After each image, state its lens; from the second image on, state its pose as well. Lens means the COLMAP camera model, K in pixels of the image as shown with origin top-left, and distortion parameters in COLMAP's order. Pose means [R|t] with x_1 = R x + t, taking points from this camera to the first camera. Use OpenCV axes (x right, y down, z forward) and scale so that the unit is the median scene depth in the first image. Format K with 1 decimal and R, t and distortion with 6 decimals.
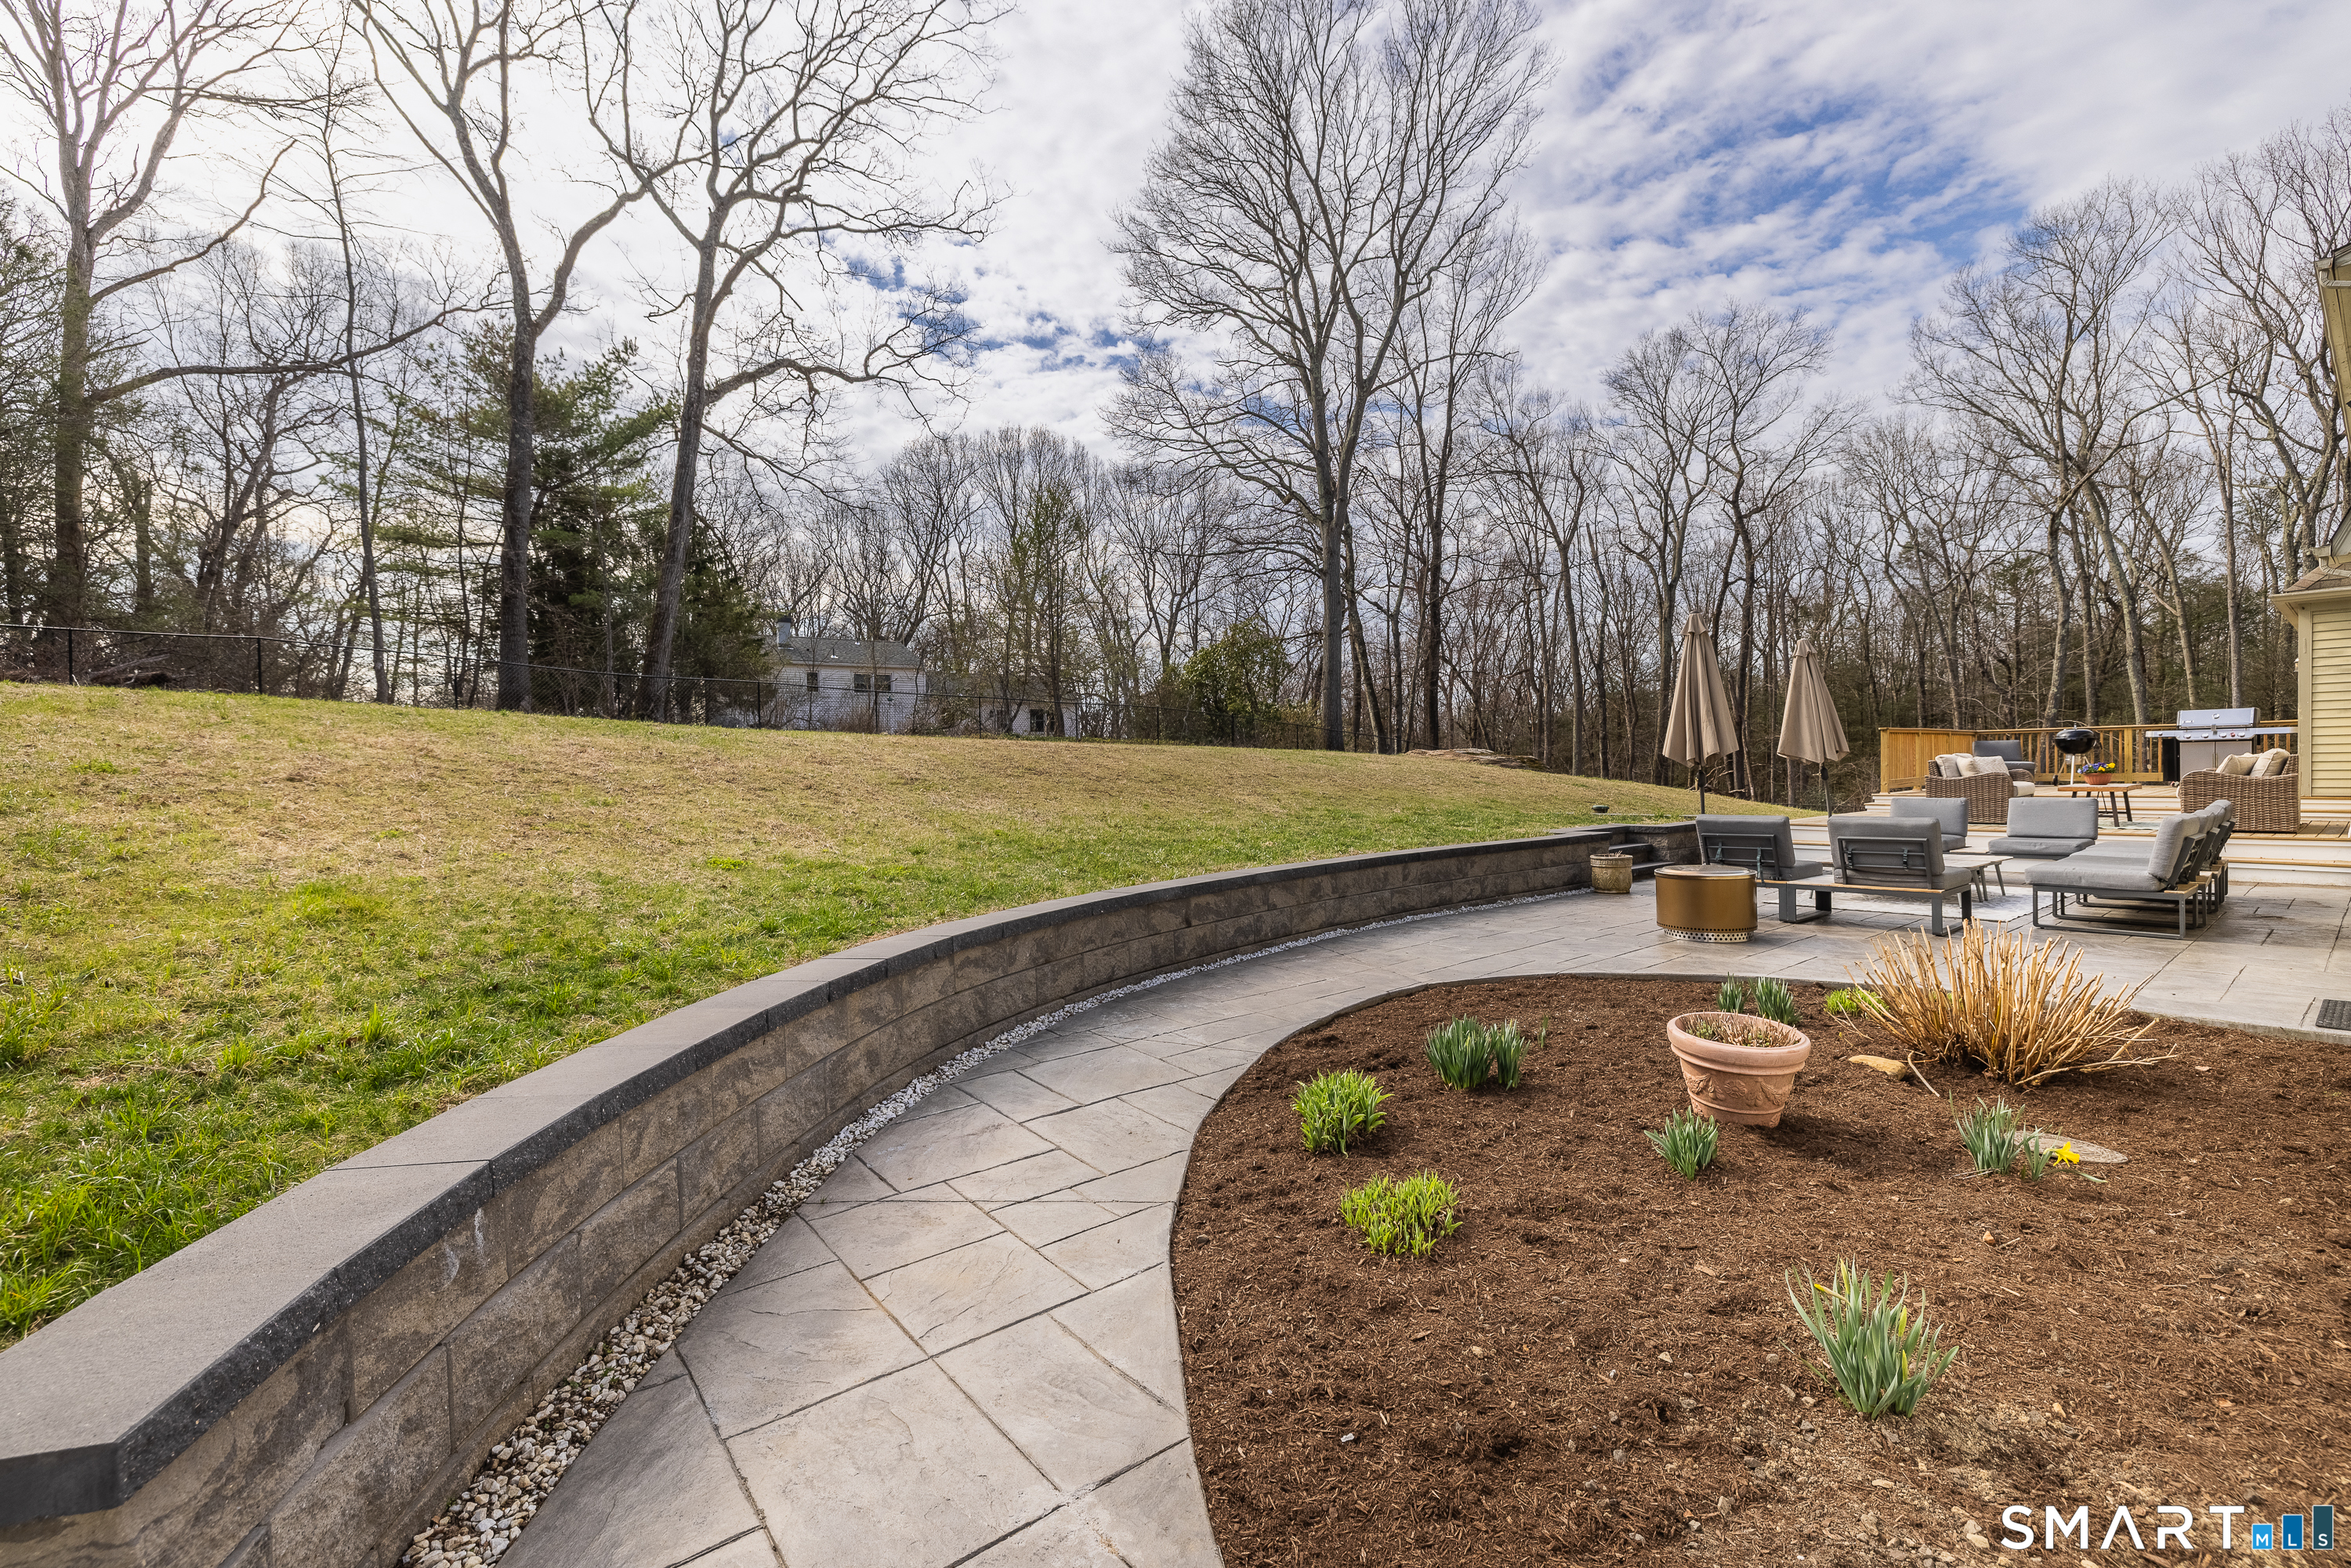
lens RADIAL K [[969.8, 0, 1169.3], [0, 969.8, 782.9], [0, 0, 1]] dist [-0.000155, -0.000566]
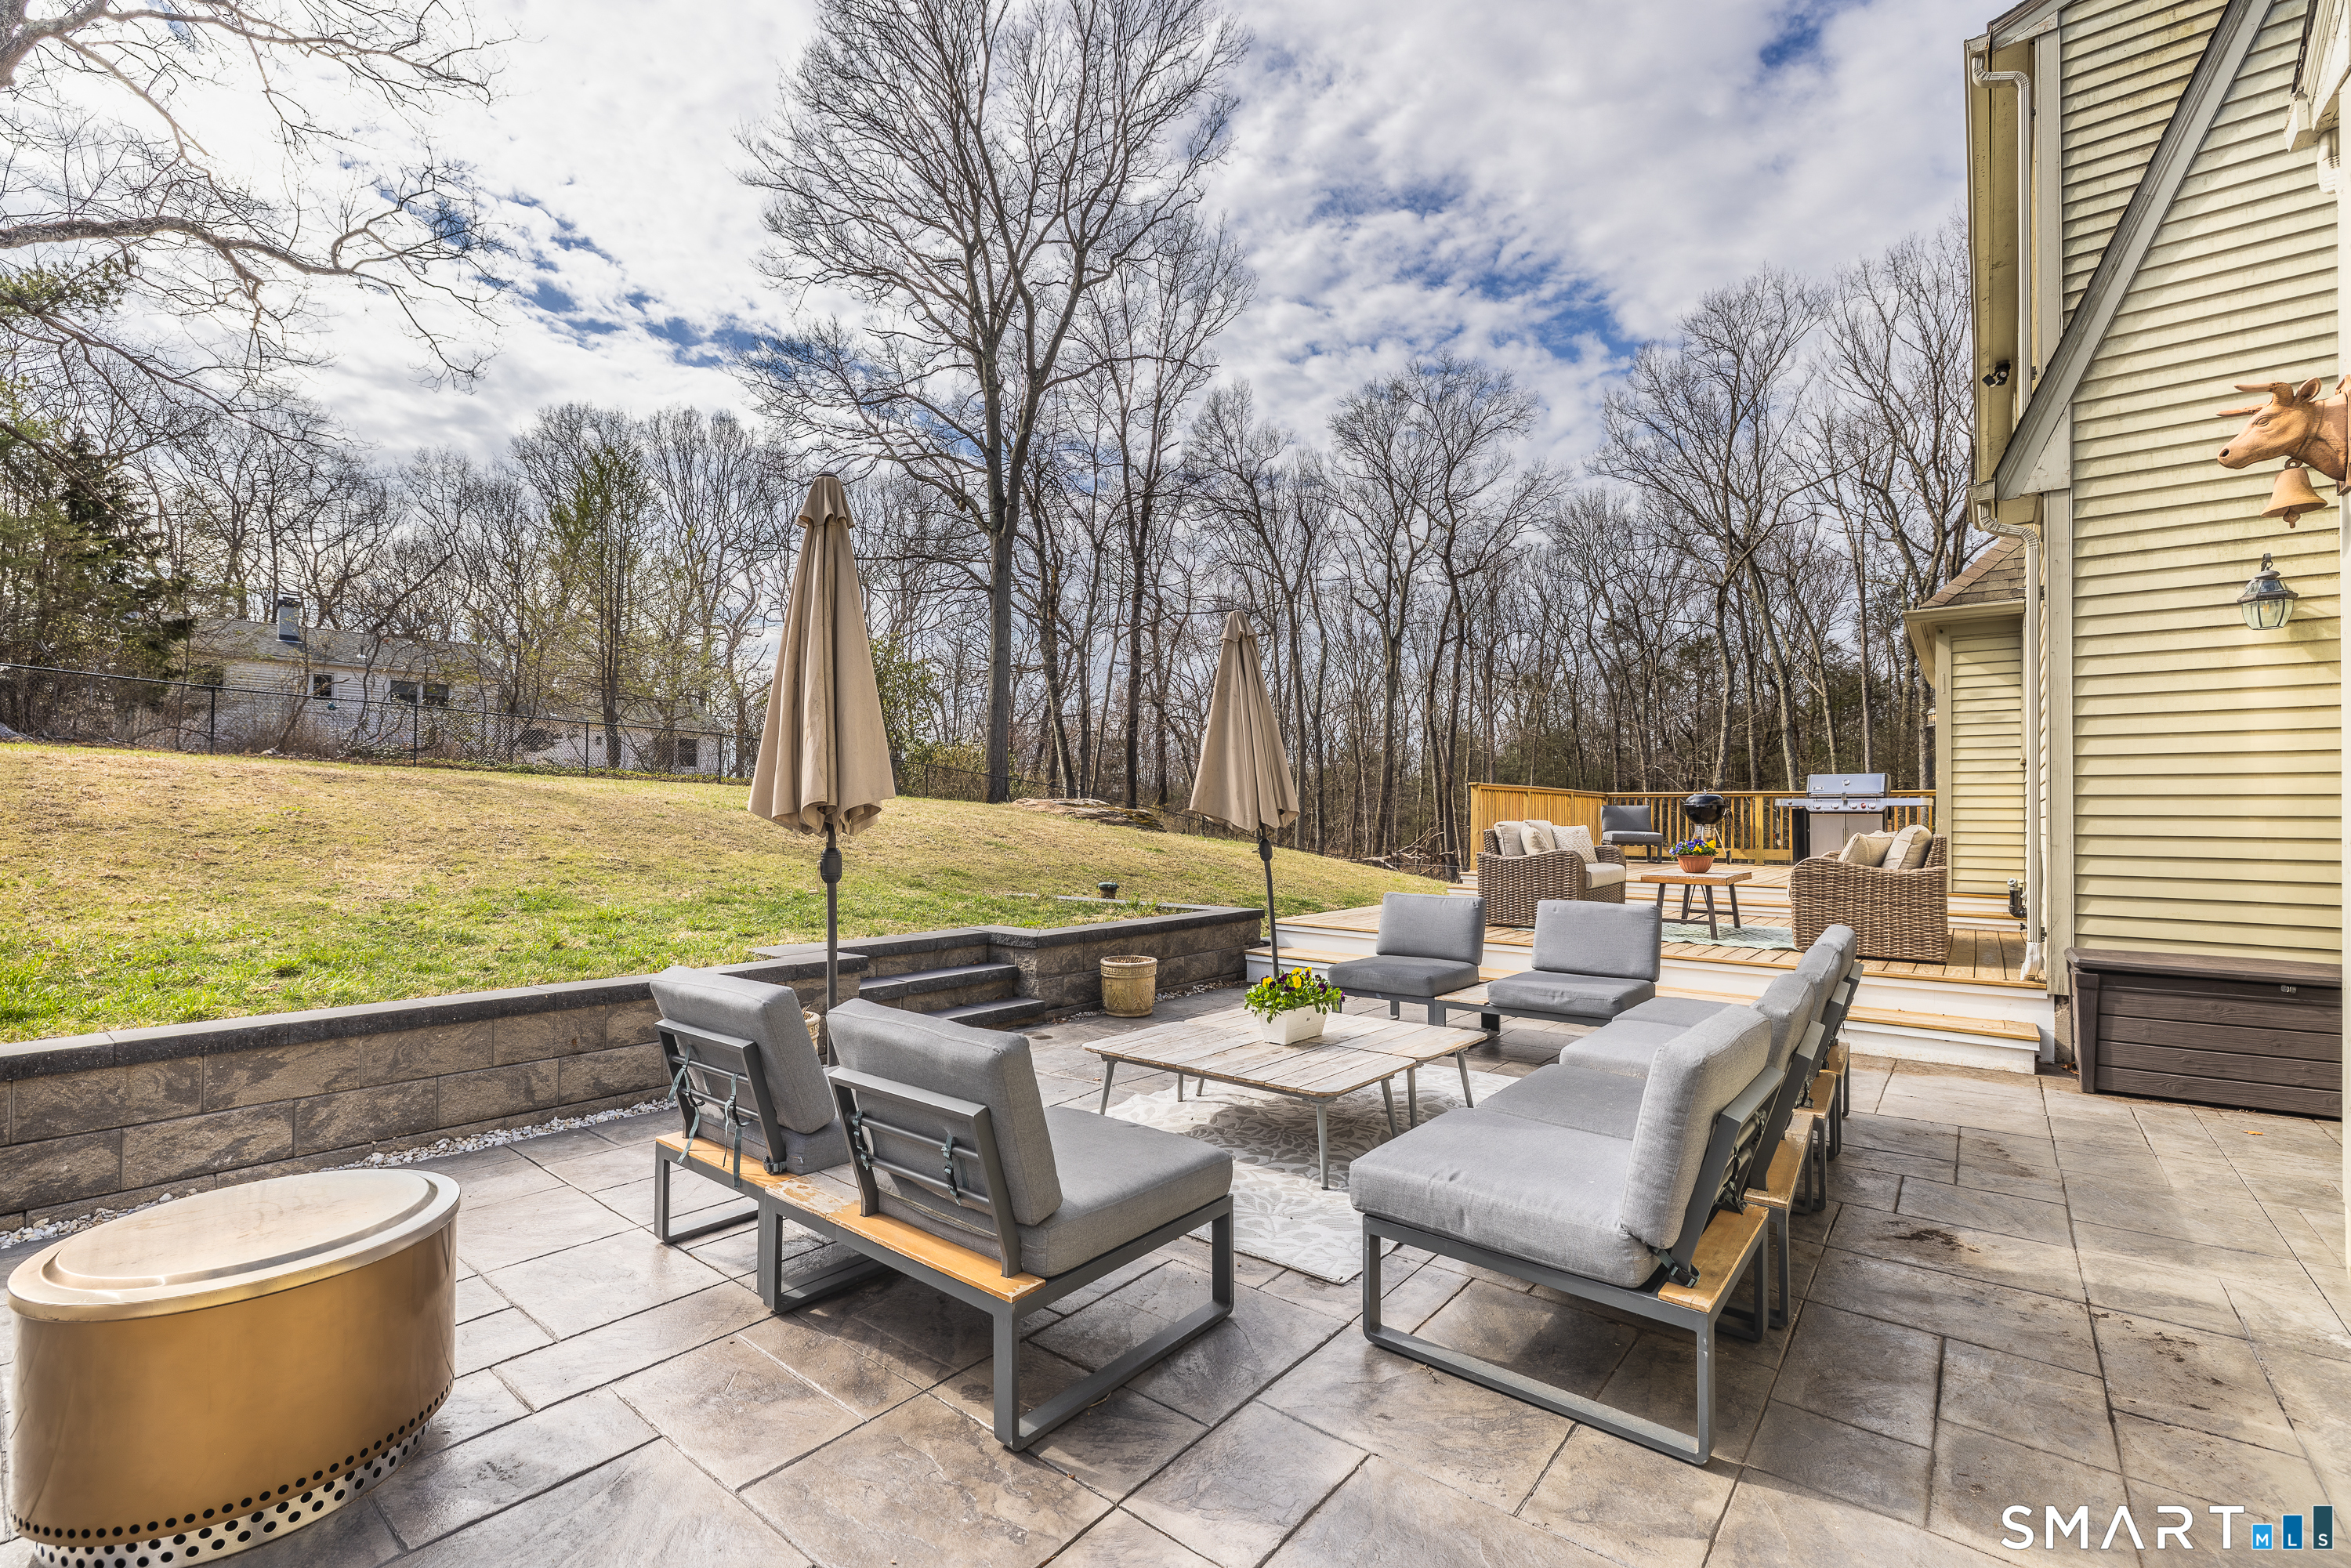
lens RADIAL K [[1033.5, 0, 1143.6], [0, 1033.5, 794.2], [0, 0, 1]] dist [0.000752, -0.000029]
pose [[0.975198, 0.031932, 0.219018, 0.078612], [-0.023796, 0.998929, -0.039686, -0.002631], [-0.220050, 0.033490, 0.974913, 0.070824]]
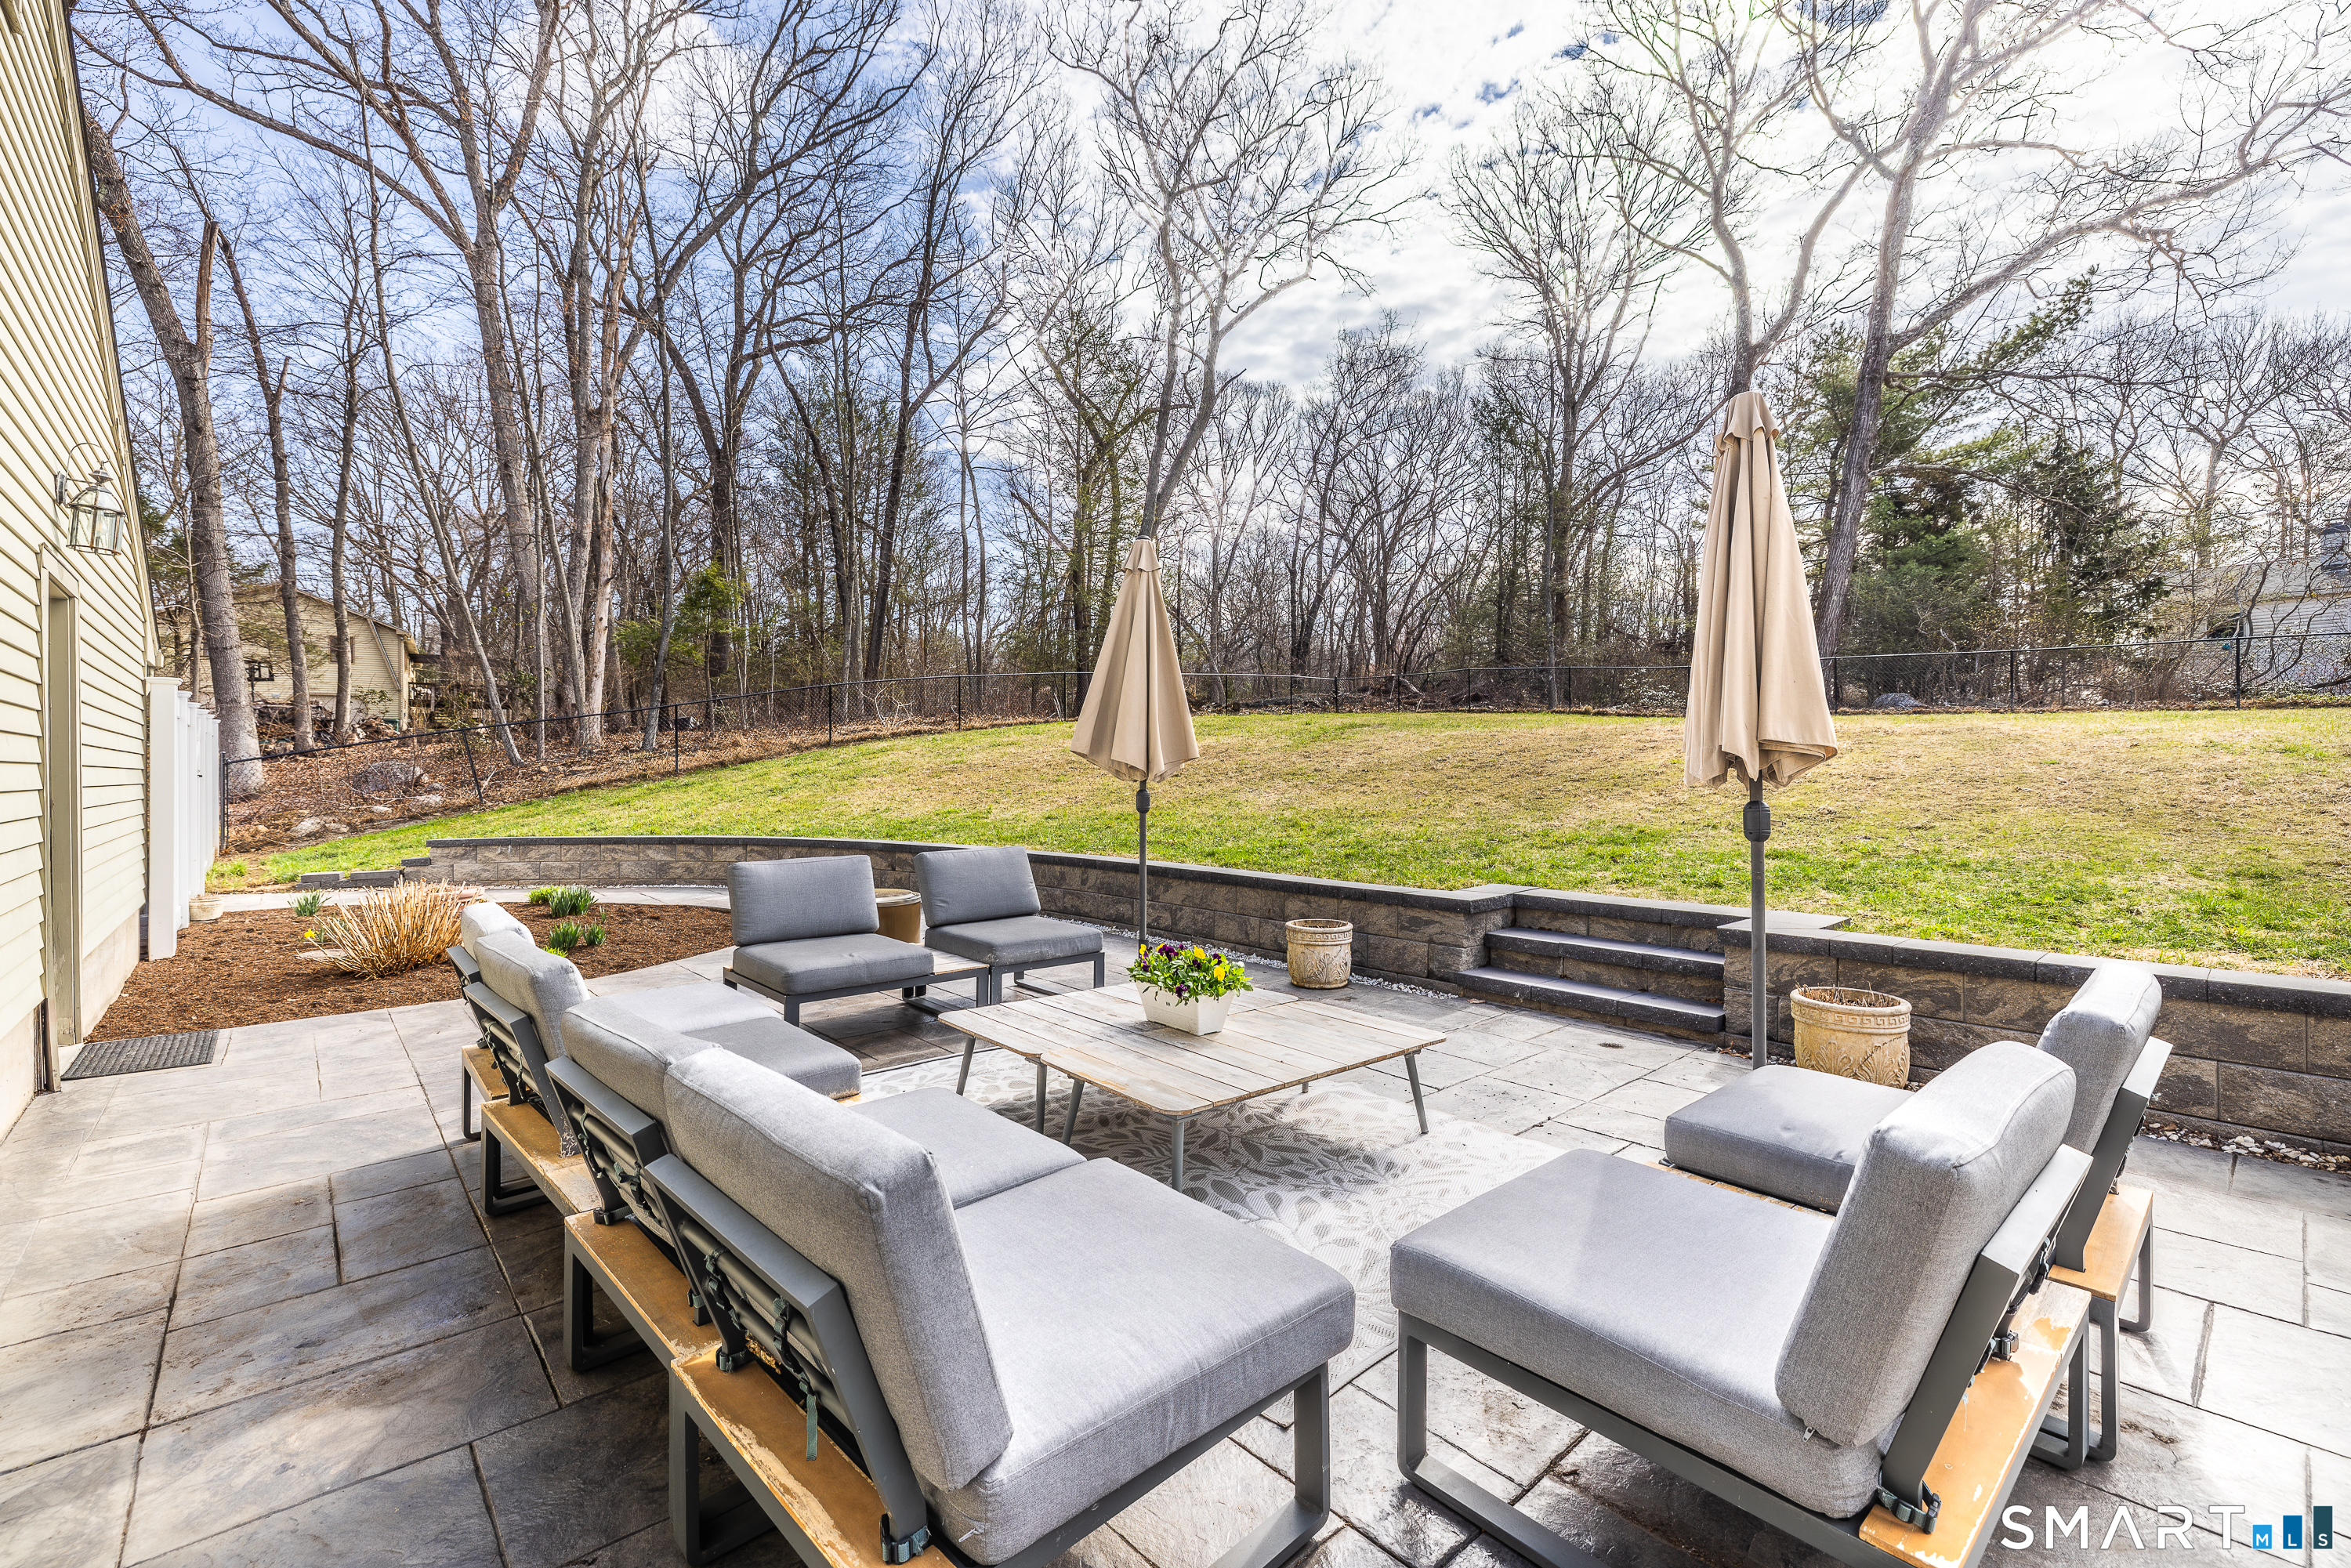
lens RADIAL K [[969.8, 0, 1169.3], [0, 969.8, 782.9], [0, 0, 1]] dist [-0.000155, -0.000566]
pose [[0.075734, 0.030326, -0.996667, 3.679921], [-0.011344, 0.999499, 0.029551, -0.069846], [0.997064, 0.009068, 0.076040, 2.900336]]
